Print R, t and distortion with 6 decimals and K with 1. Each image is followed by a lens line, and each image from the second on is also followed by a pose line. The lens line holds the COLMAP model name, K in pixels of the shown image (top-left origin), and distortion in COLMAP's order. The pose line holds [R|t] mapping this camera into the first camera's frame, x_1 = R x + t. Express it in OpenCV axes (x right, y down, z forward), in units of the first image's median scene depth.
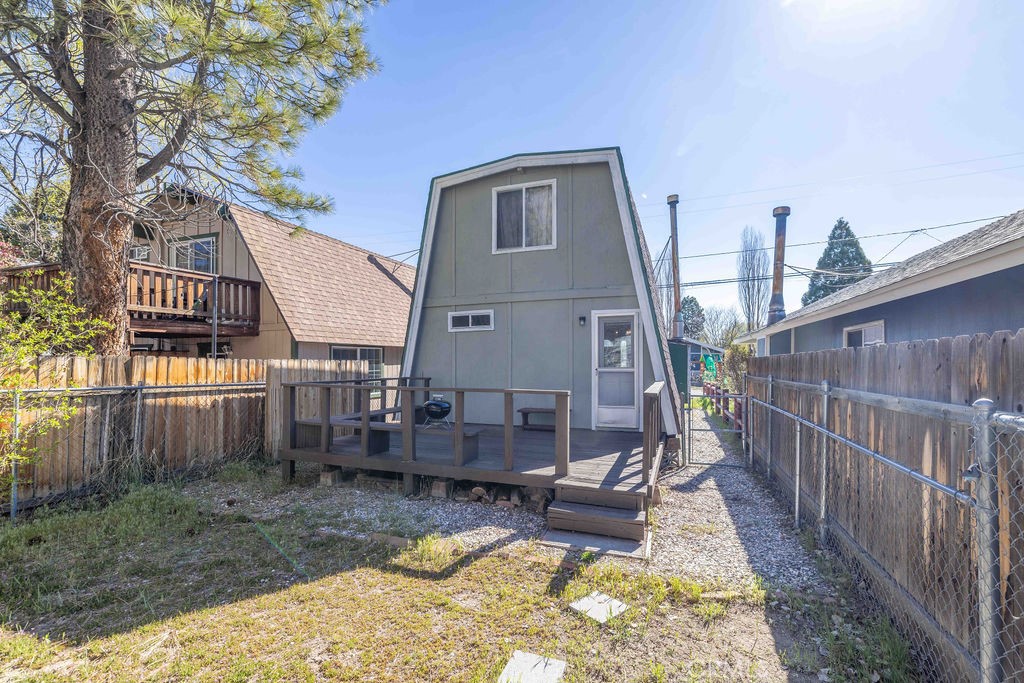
lens RADIAL K [[446.7, 0, 538.8], [0, 446.7, 356.3], [0, 0, 1]] dist [0.001882, 0.000273]
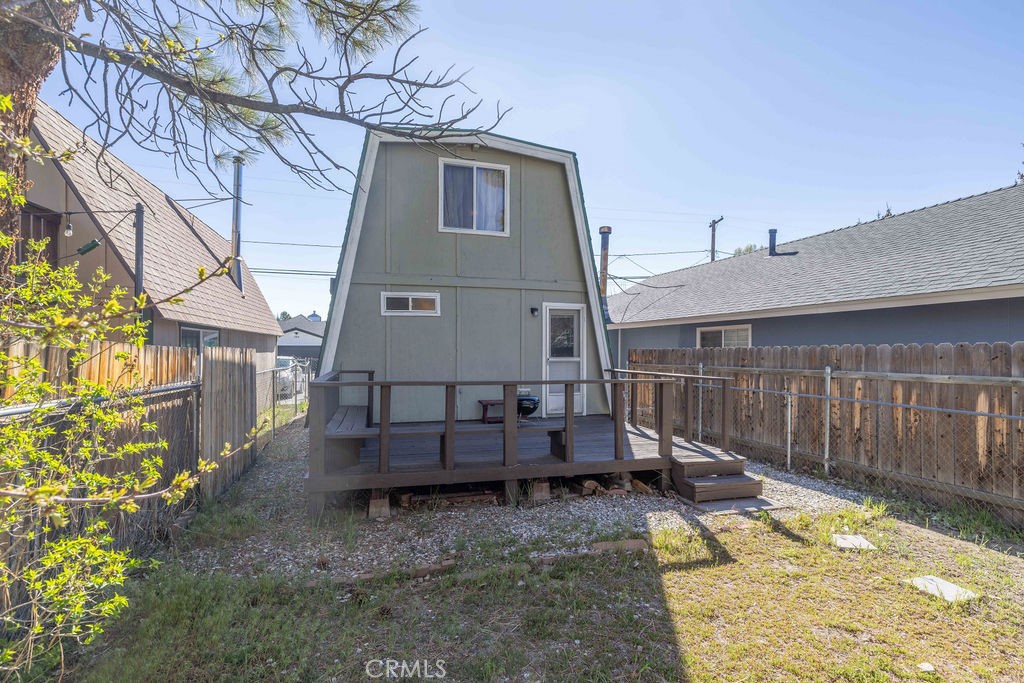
lens RADIAL K [[446.7, 0, 498.8], [0, 446.7, 351.4], [0, 0, 1]] dist [0.001882, 0.000273]
pose [[0.814326, 0.006080, 0.580375, -0.568891], [-0.013894, 0.999863, 0.009021, 0.003200], [-0.580241, -0.015410, 0.814299, 0.212756]]
